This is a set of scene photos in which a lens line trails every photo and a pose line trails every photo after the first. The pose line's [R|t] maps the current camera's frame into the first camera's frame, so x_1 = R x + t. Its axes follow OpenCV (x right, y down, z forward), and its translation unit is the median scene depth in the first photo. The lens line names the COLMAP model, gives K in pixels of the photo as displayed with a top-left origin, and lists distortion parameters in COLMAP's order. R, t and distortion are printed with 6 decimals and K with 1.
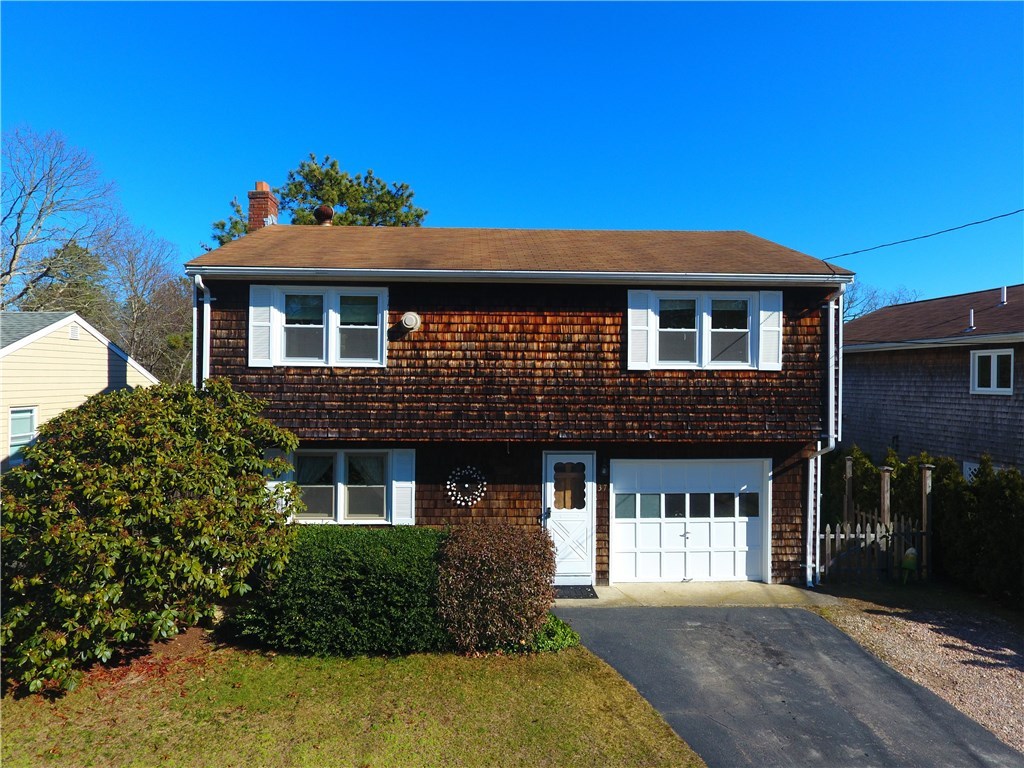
lens RADIAL K [[490.7, 0, 511.6], [0, 490.7, 386.5], [0, 0, 1]] dist [-0.003104, -0.001396]
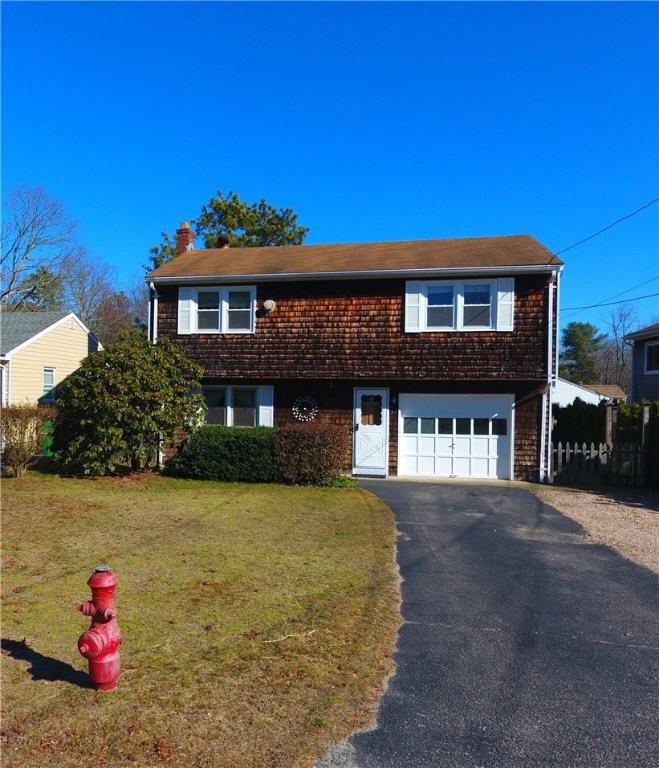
lens RADIAL K [[504.2, 0, 328.4], [0, 504.2, 384.6], [0, 0, 1]] dist [-0.007880, -0.005537]
pose [[0.983307, -0.004705, -0.181893, 0.279715], [0.000440, 0.999724, -0.023478, 0.163175], [0.181953, 0.023006, 0.983038, -0.586015]]
